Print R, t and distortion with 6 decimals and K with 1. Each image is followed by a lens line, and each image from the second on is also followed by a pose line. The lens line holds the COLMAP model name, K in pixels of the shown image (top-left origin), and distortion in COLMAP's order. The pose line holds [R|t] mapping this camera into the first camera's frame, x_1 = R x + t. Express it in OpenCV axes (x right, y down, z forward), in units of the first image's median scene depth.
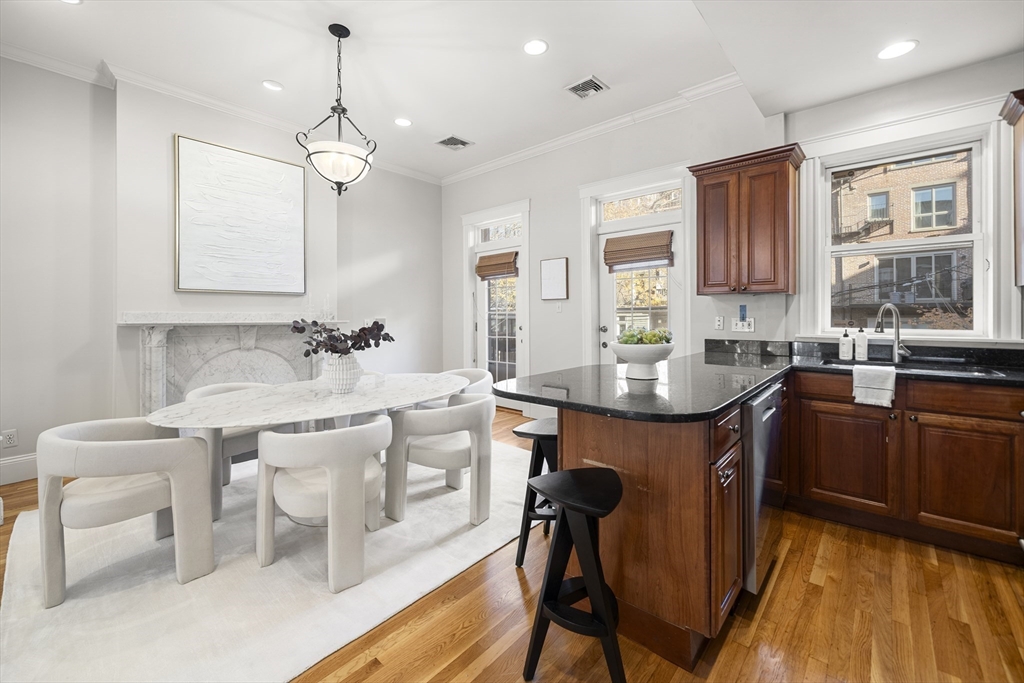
lens RADIAL K [[411.4, 0, 505.4], [0, 411.4, 313.2], [0, 0, 1]] dist [-0.001021, -0.000736]
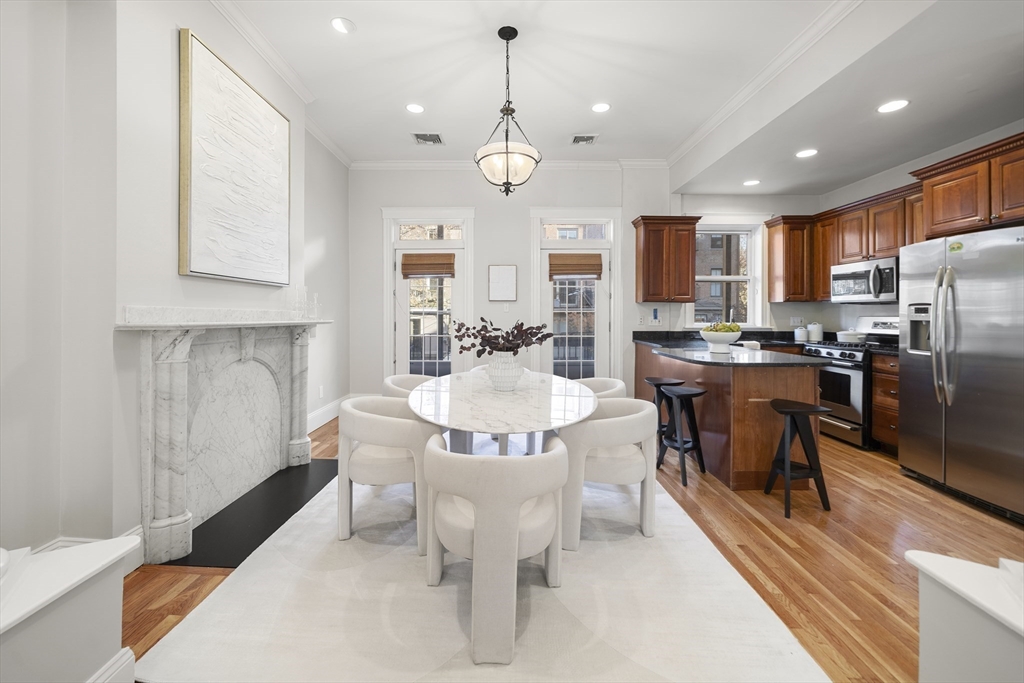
lens RADIAL K [[411.4, 0, 504.1], [0, 411.4, 311.7], [0, 0, 1]] dist [-0.001021, -0.000736]
pose [[0.752756, 0.009122, 0.658237, -0.840304], [-0.006944, 0.999958, -0.005917, 0.004274], [-0.658263, -0.000116, 0.752788, 0.189378]]
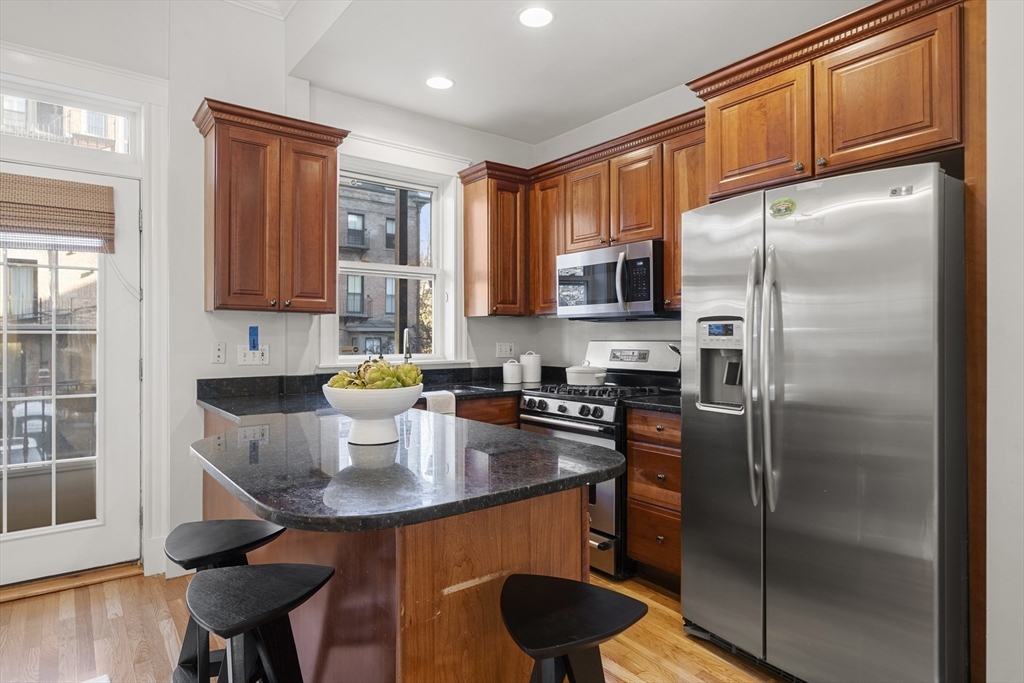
lens RADIAL K [[574.6, 0, 508.8], [0, 574.6, 341.8], [0, 0, 1]] dist [0.002865, 0.000602]
pose [[0.177938, -0.002549, 0.984038, -0.288800], [-0.001387, 0.999995, 0.002841, 0.002275], [-0.984041, -0.001870, 0.177933, 0.379244]]
